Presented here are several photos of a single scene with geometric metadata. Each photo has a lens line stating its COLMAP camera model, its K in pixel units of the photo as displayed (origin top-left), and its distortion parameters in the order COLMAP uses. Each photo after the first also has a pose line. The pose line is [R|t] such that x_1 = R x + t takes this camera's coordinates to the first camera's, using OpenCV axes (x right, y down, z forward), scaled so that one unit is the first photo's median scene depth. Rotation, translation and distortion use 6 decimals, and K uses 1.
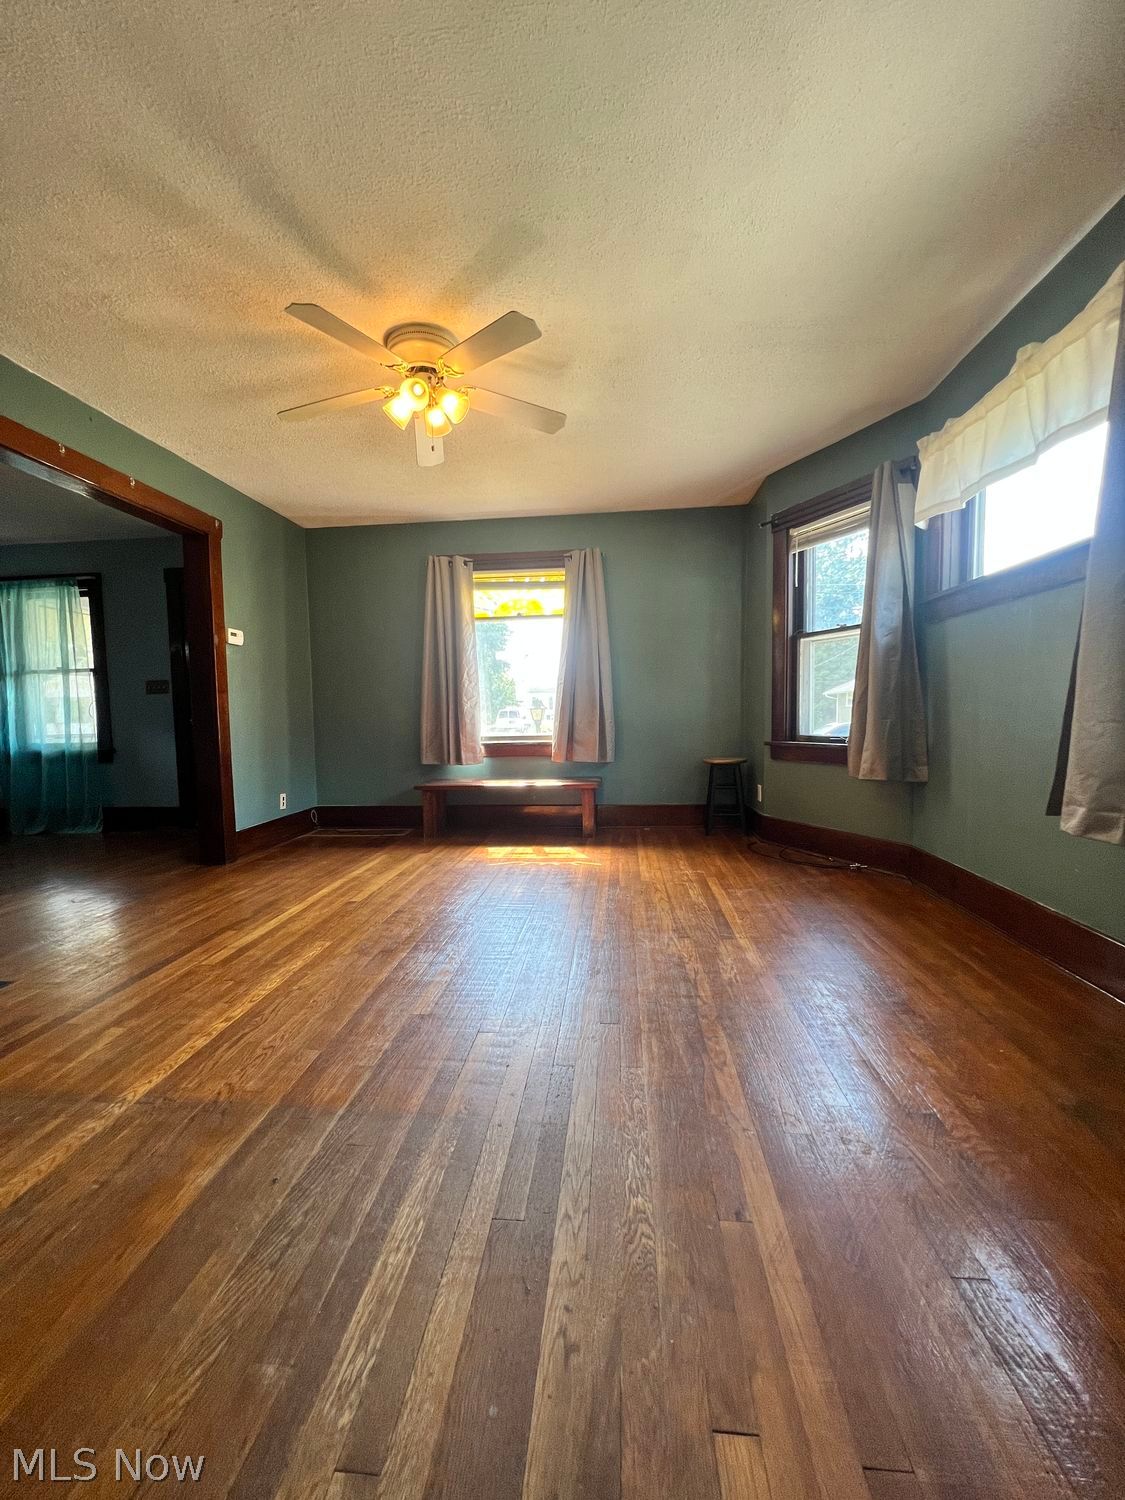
lens RADIAL K [[598.5, 0, 561.8], [0, 598.5, 752.7], [0, 0, 1]] dist [-0.002901, 0.000089]
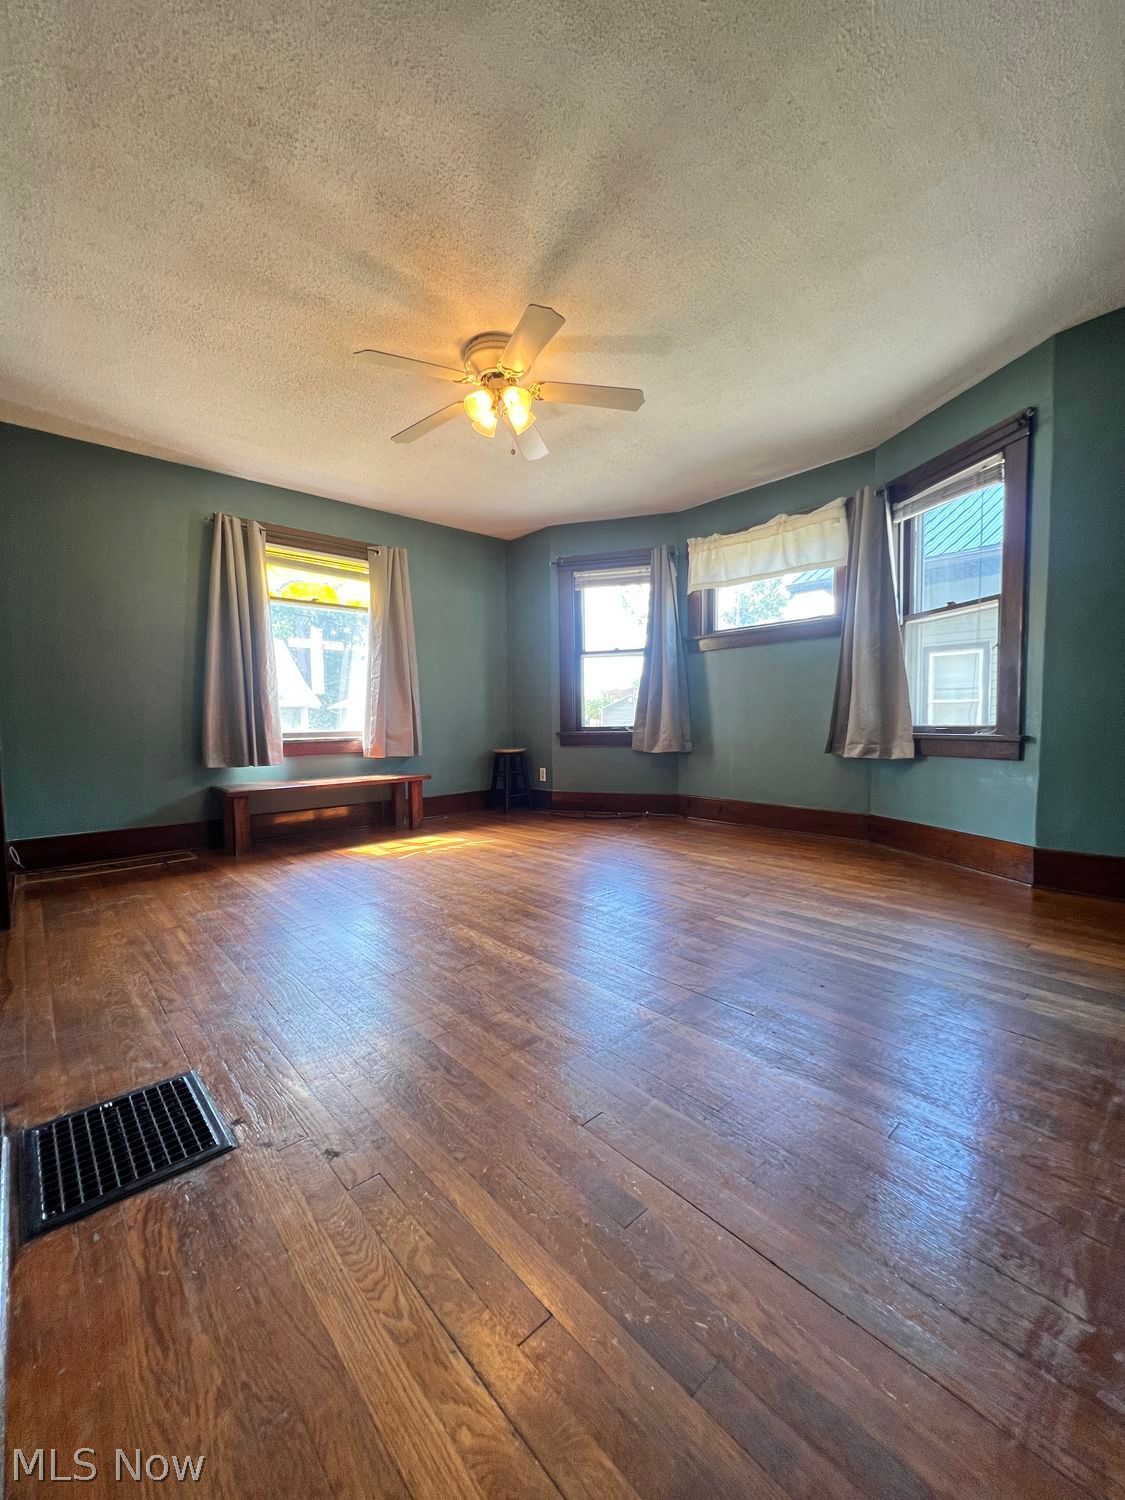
lens RADIAL K [[598.5, 0, 561.8], [0, 598.5, 752.7], [0, 0, 1]] dist [-0.002901, 0.000089]
pose [[0.674281, -0.029450, 0.737887, -0.631885], [0.049465, 0.998762, -0.005340, 0.033469], [-0.736816, 0.040100, 0.674903, 0.138619]]
